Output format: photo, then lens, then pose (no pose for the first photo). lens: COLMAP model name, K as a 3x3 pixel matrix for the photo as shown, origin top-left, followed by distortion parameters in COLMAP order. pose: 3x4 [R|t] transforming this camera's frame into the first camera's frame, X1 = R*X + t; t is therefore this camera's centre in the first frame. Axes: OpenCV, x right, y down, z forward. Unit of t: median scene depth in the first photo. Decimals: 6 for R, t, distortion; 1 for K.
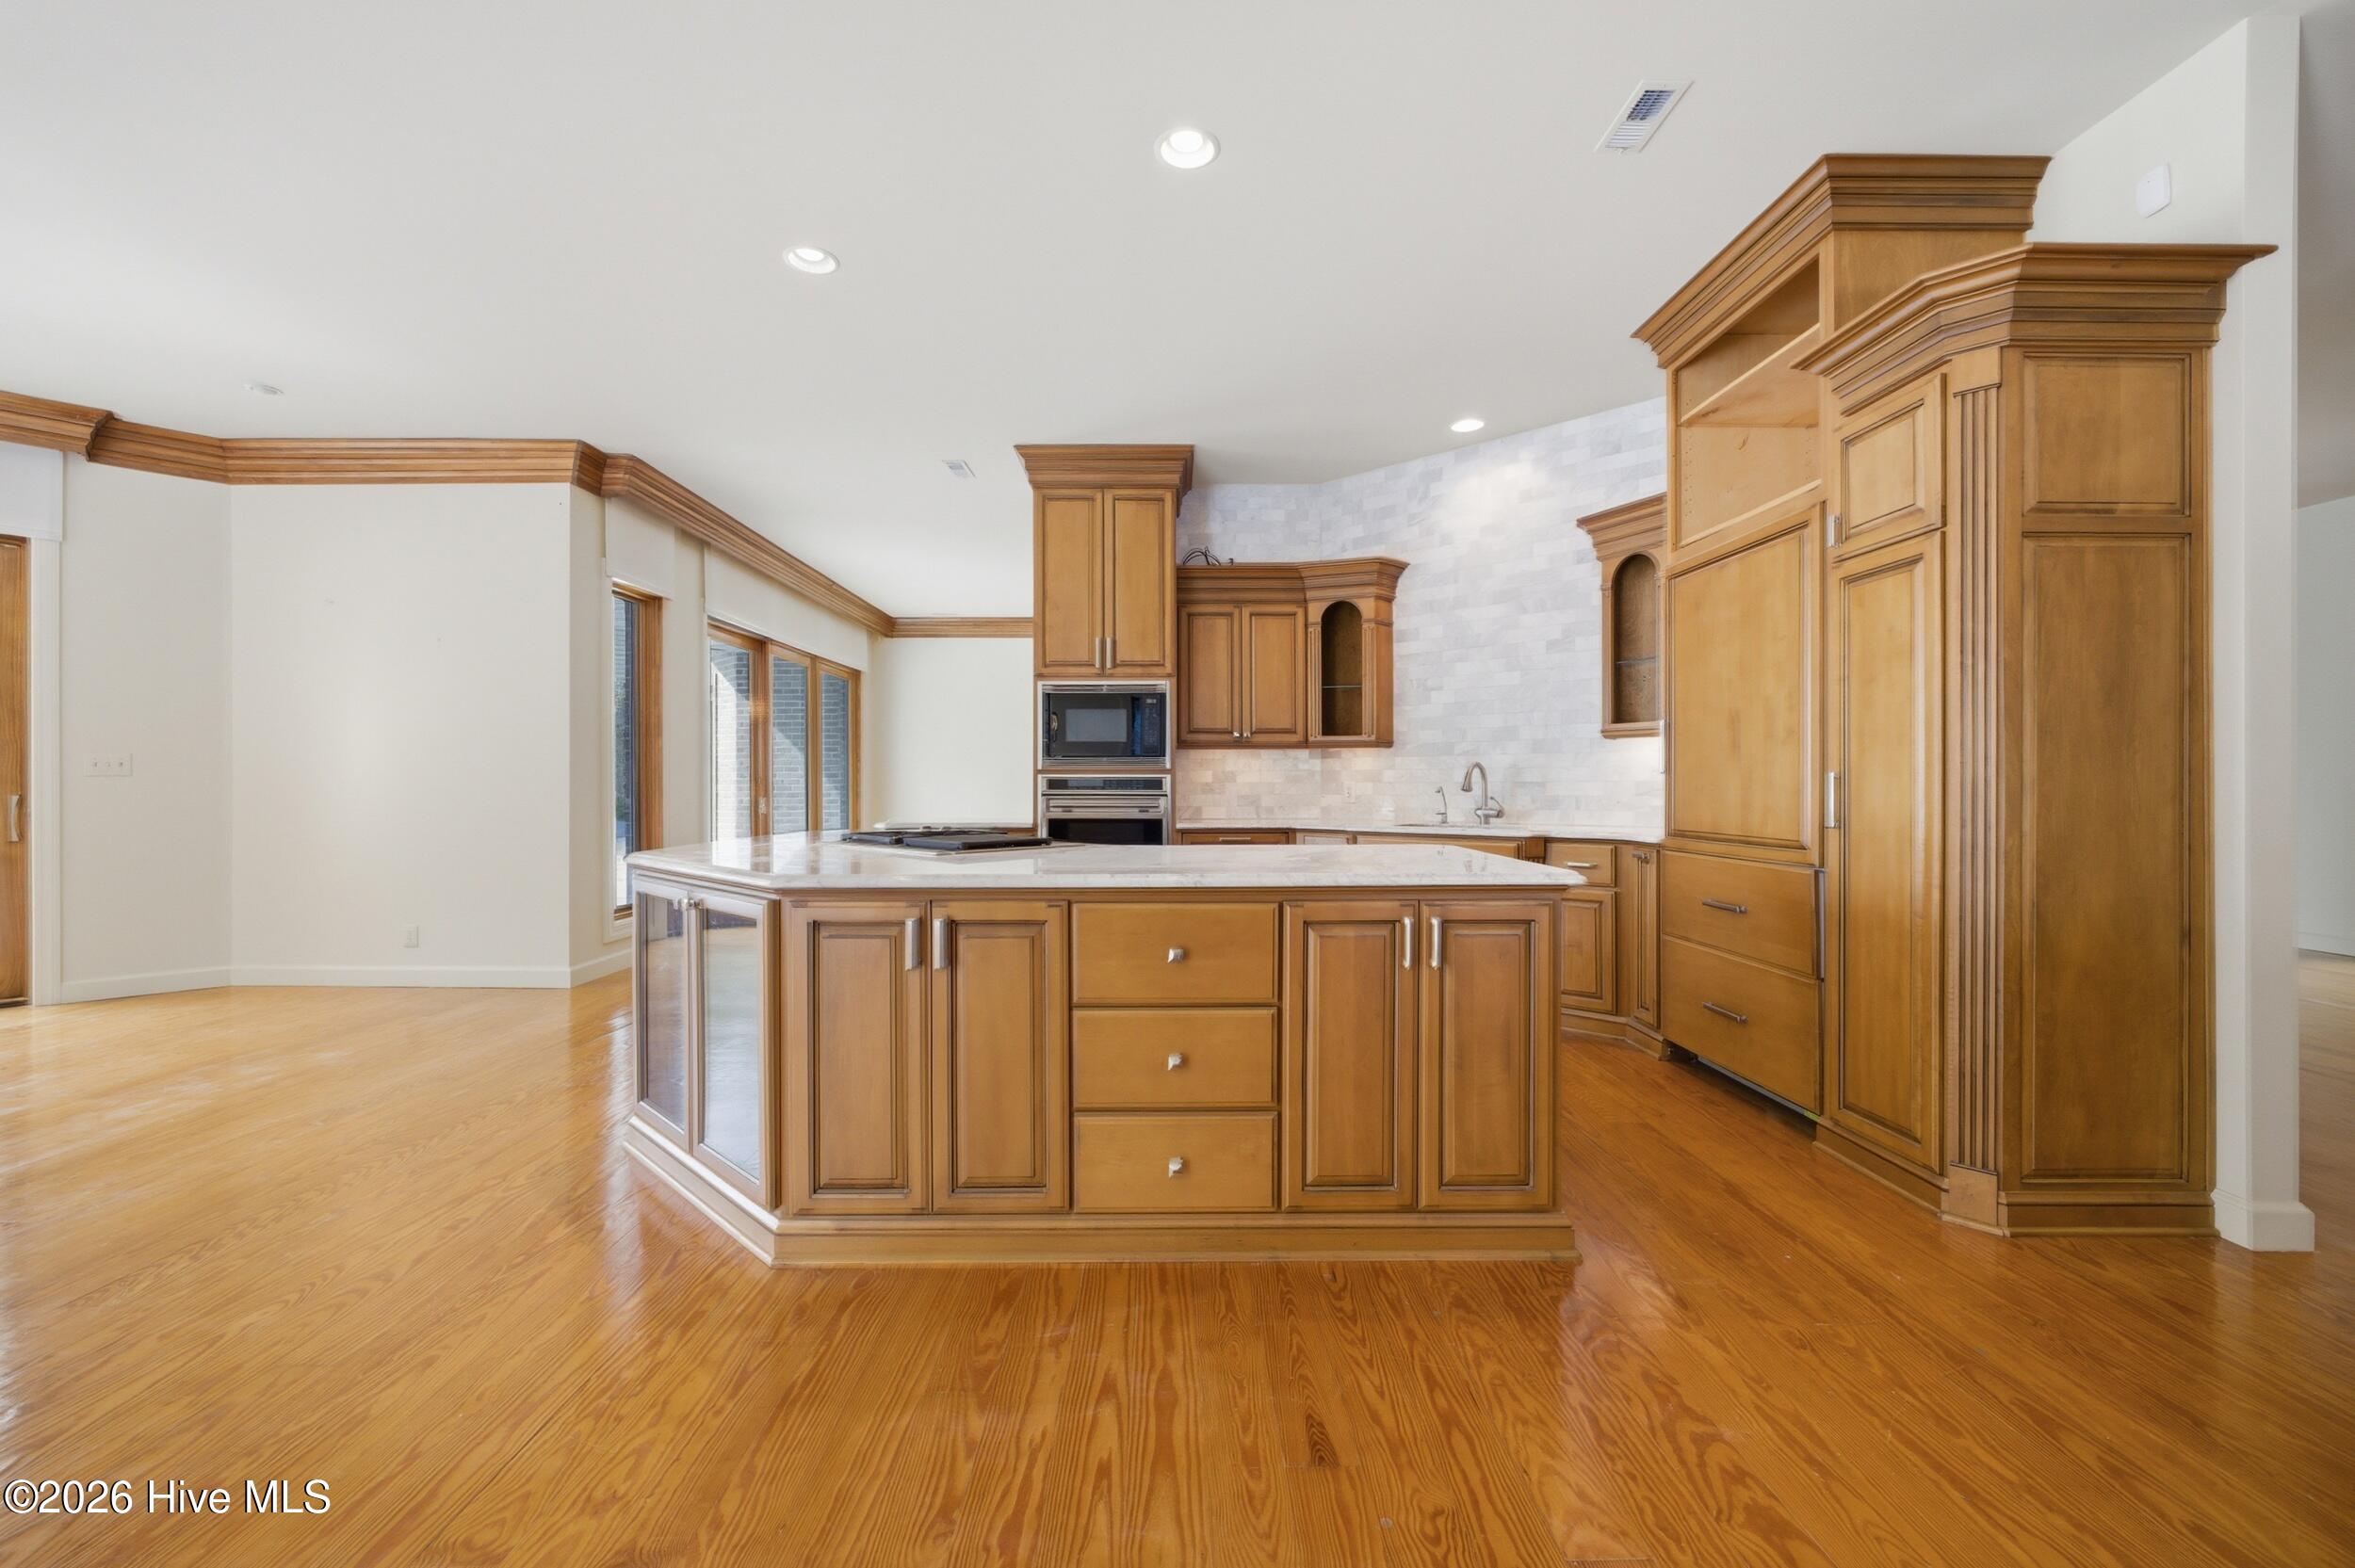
lens RADIAL K [[936.6, 0, 1161.8], [0, 936.6, 788.1], [0, 0, 1]] dist [0.000566, 0.000079]
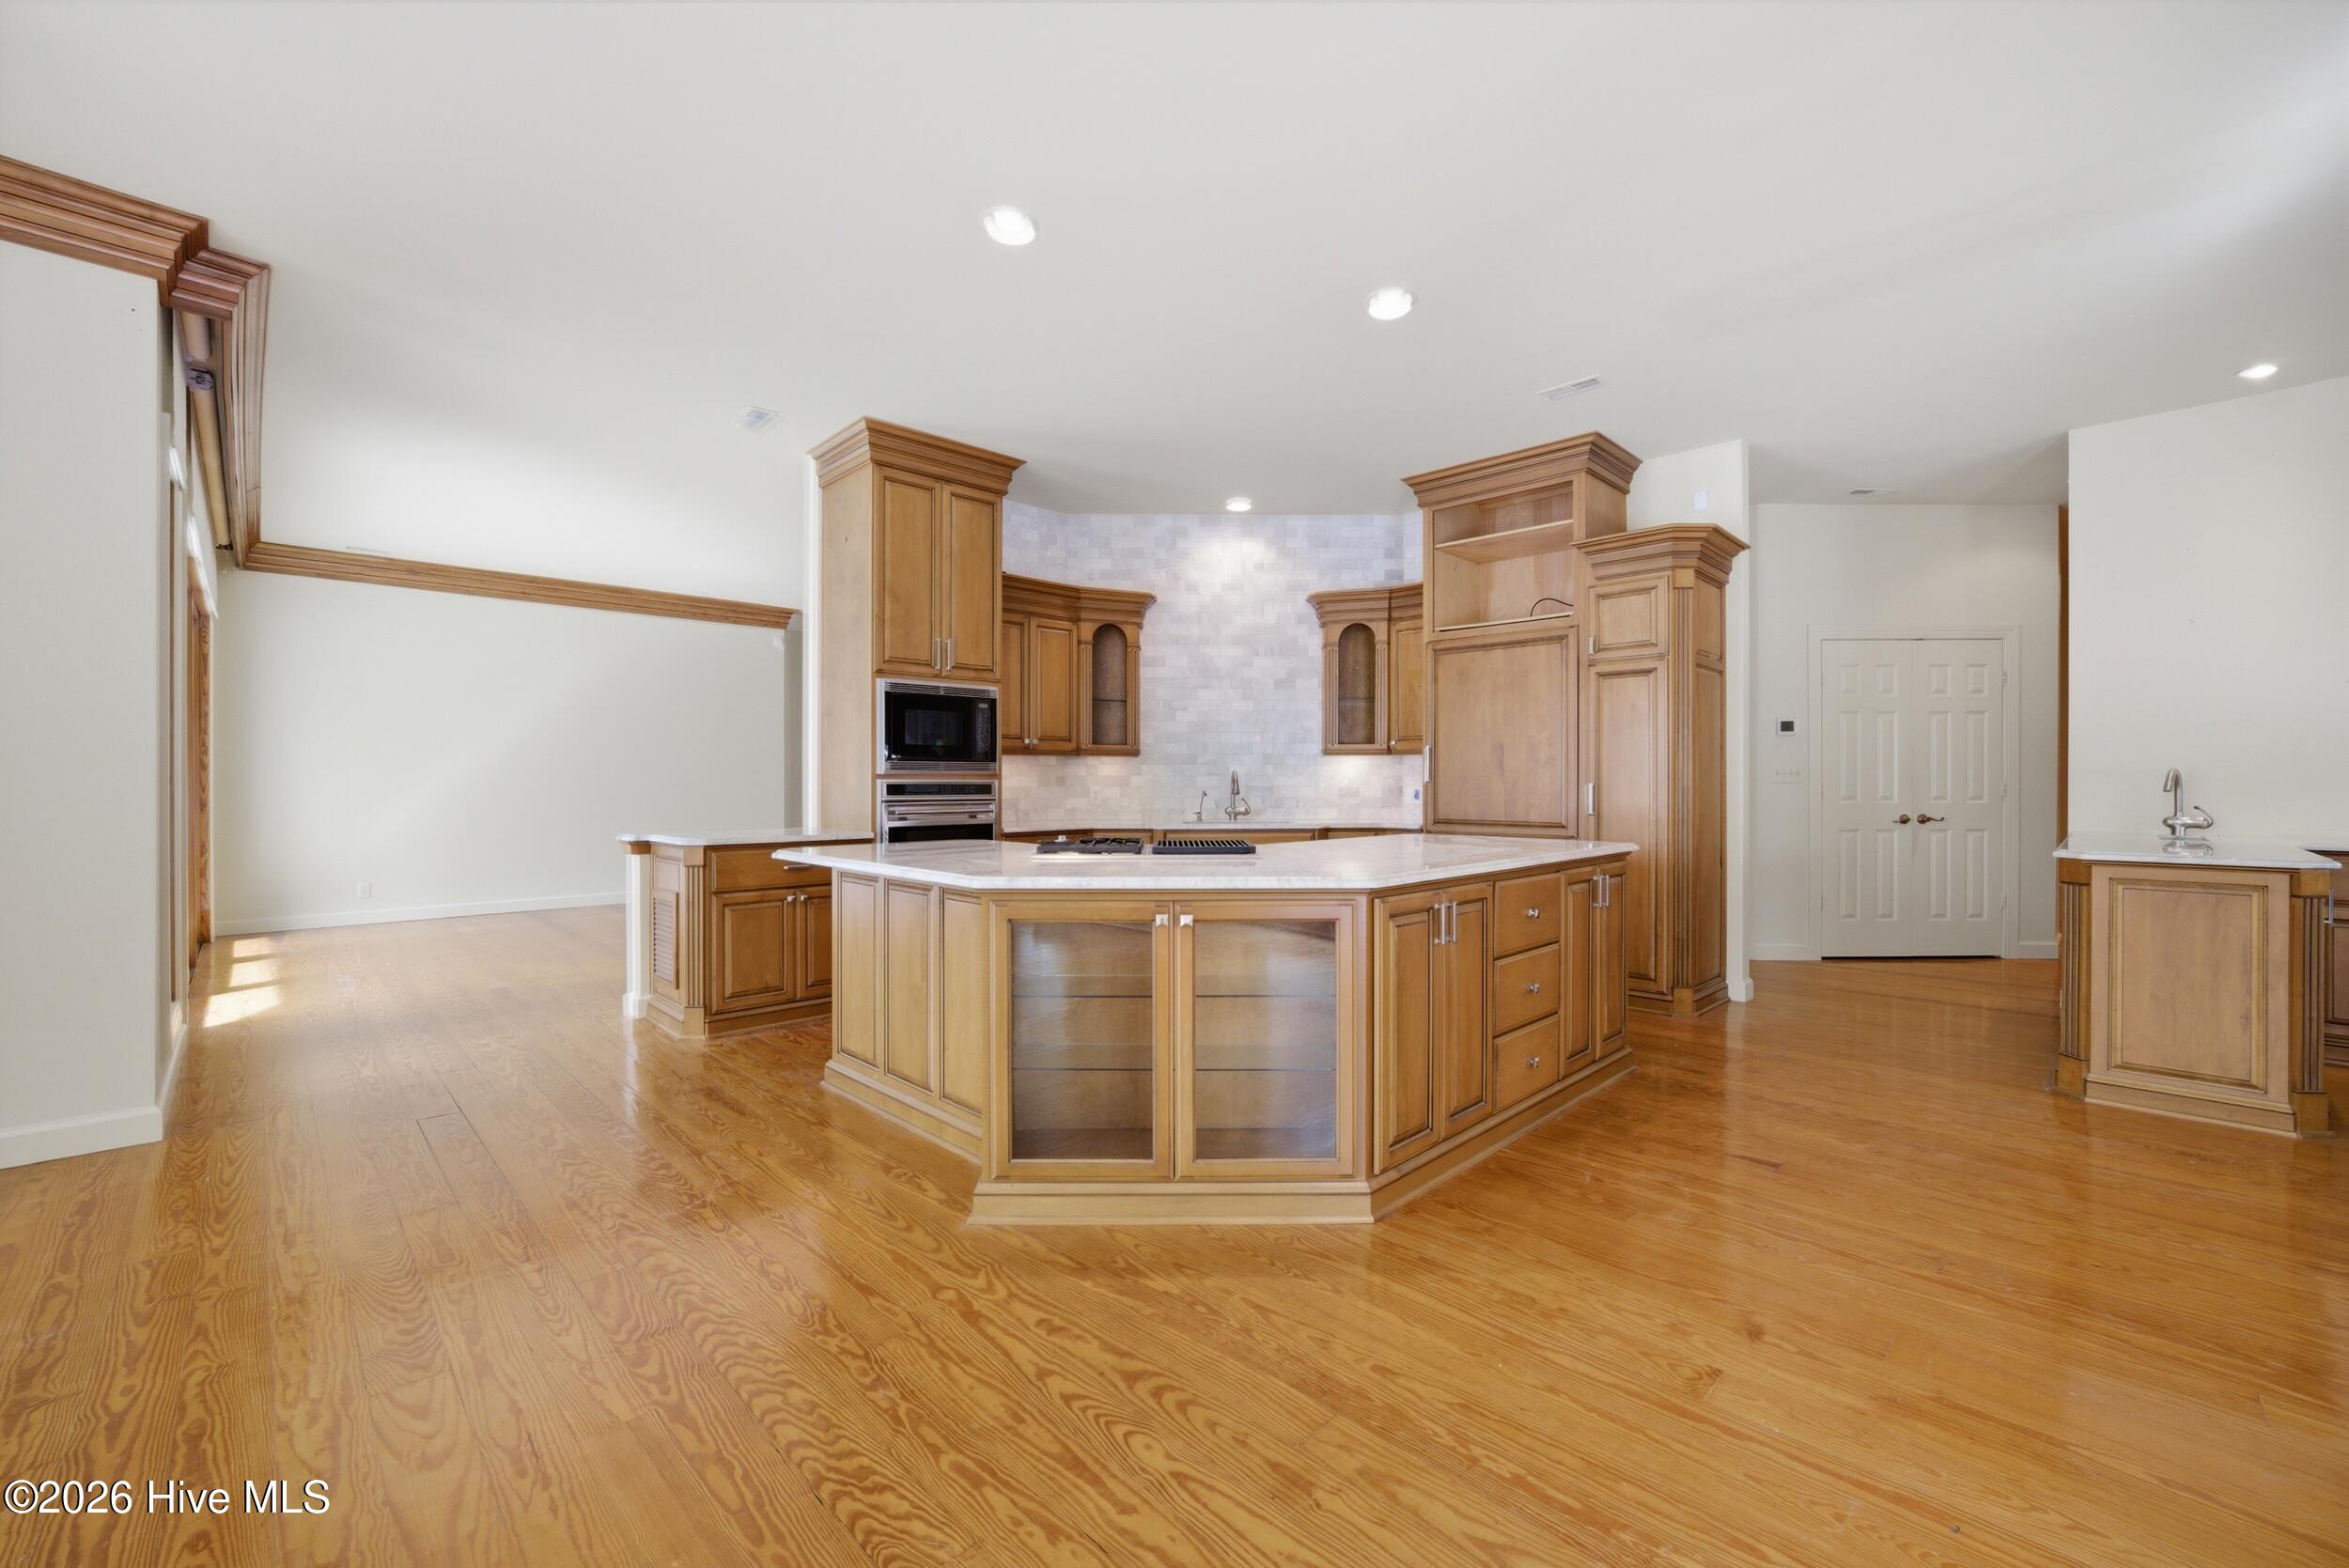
lens RADIAL K [[934.3, 0, 1158.9], [0, 934.3, 788.1], [0, 0, 1]] dist [0.000566, 0.000079]
pose [[0.726132, -0.002718, 0.687550, -0.561489], [0.003357, 0.999994, 0.000408, -0.005270], [-0.687548, 0.002011, 0.726136, 0.149515]]
